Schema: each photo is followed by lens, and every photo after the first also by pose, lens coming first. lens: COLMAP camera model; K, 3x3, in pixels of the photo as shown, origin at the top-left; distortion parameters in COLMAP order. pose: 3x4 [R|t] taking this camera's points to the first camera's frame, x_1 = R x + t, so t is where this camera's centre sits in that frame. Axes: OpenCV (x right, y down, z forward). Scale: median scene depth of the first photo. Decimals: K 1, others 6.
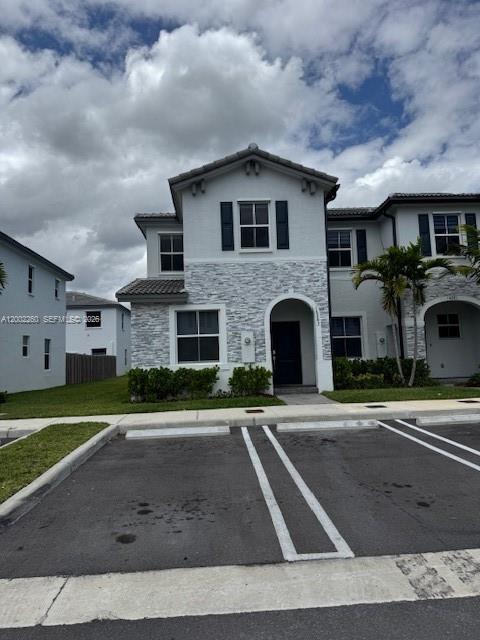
lens RADIAL K [[449.4, 0, 240.0], [0, 449.4, 320.0], [0, 0, 1]] dist [0.104887, -0.092613]
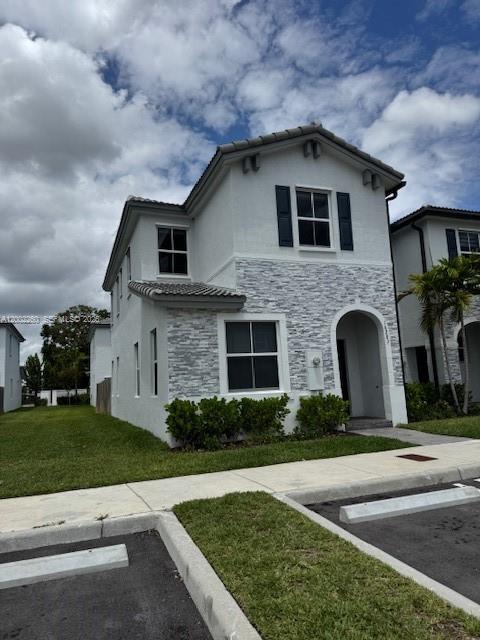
lens RADIAL K [[447.9, 0, 240.0], [0, 447.9, 320.0], [0, 0, 1]] dist [0.129228, -0.233354]
pose [[0.955295, 0.030633, 0.294063, -0.331408], [-0.011858, 0.997787, -0.065419, 0.026154], [-0.295417, 0.059007, 0.953545, 0.282391]]
